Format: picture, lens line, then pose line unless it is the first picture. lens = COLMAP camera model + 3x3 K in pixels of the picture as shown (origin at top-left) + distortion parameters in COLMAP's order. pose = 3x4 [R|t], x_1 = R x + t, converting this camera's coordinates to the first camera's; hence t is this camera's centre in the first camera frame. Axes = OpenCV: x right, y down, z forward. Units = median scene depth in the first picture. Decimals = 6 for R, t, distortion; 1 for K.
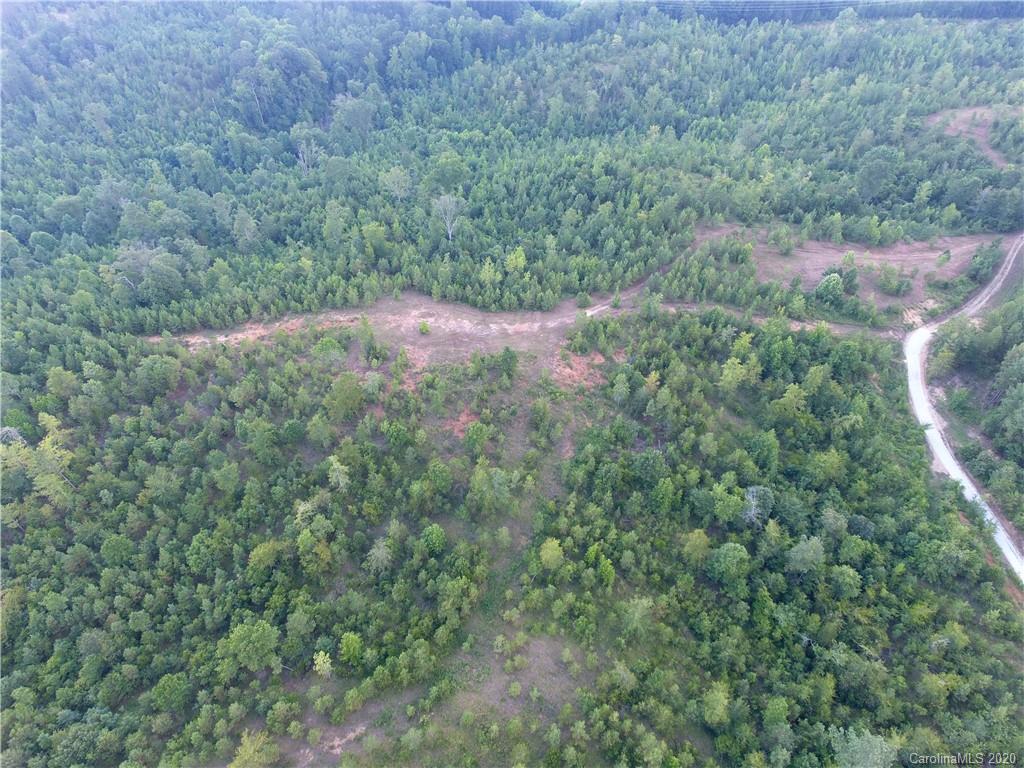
lens RADIAL K [[602.1, 0, 518.3], [0, 602.1, 375.0], [0, 0, 1]] dist [0.004888, -0.002067]
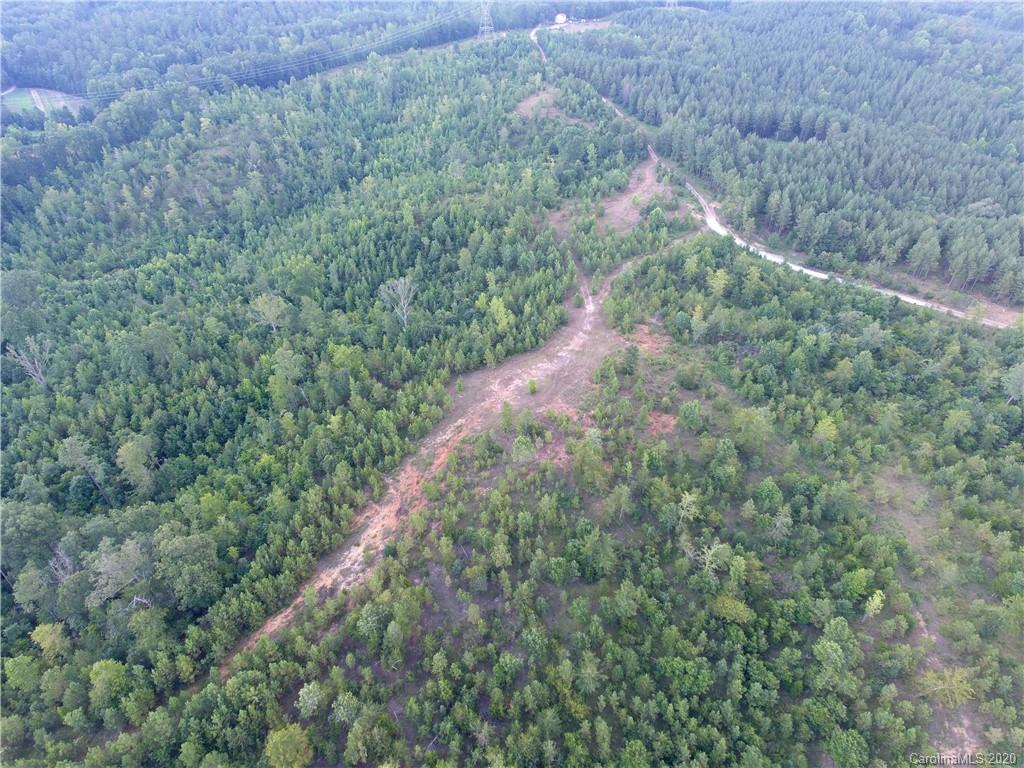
lens RADIAL K [[602.1, 0, 518.3], [0, 602.1, 375.0], [0, 0, 1]] dist [0.004888, -0.002067]
pose [[0.586385, -0.502712, 0.635165, -0.729752], [0.549935, 0.822786, 0.143507, -0.231746], [-0.594748, 0.265149, 0.758928, 0.269274]]
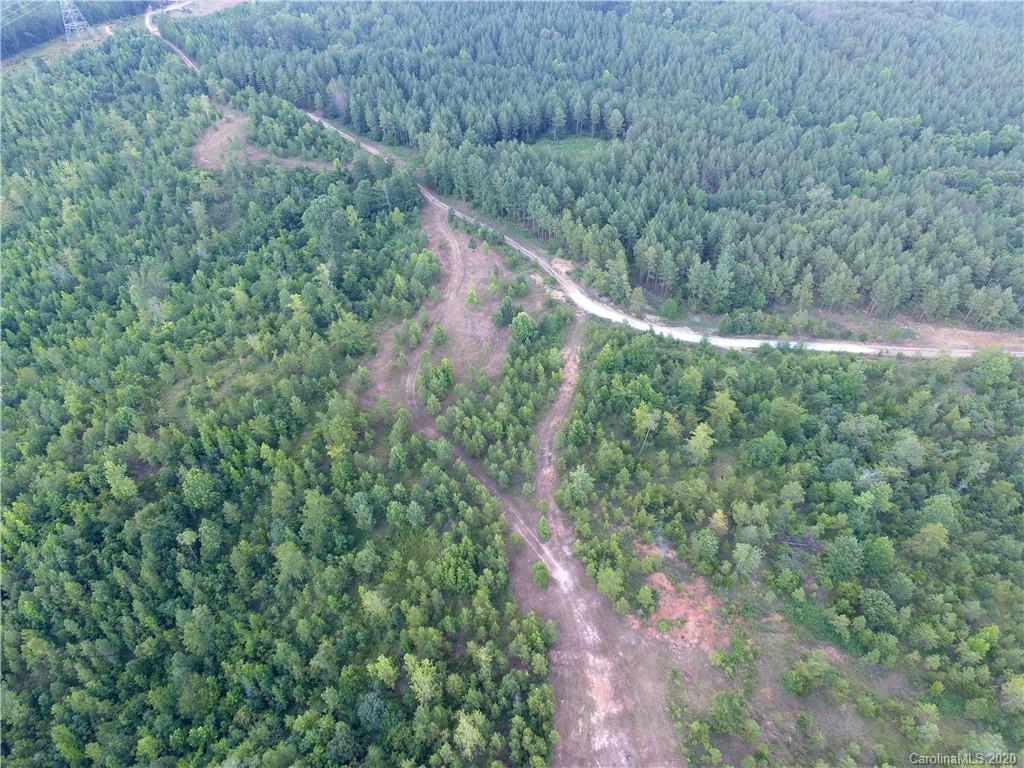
lens RADIAL K [[602.1, 0, 518.3], [0, 602.1, 375.0], [0, 0, 1]] dist [0.004888, -0.002067]
pose [[0.082106, -0.672278, 0.735732, -0.218302], [0.676075, 0.579963, 0.454495, -0.551133], [-0.732244, 0.460093, 0.502129, 0.610599]]
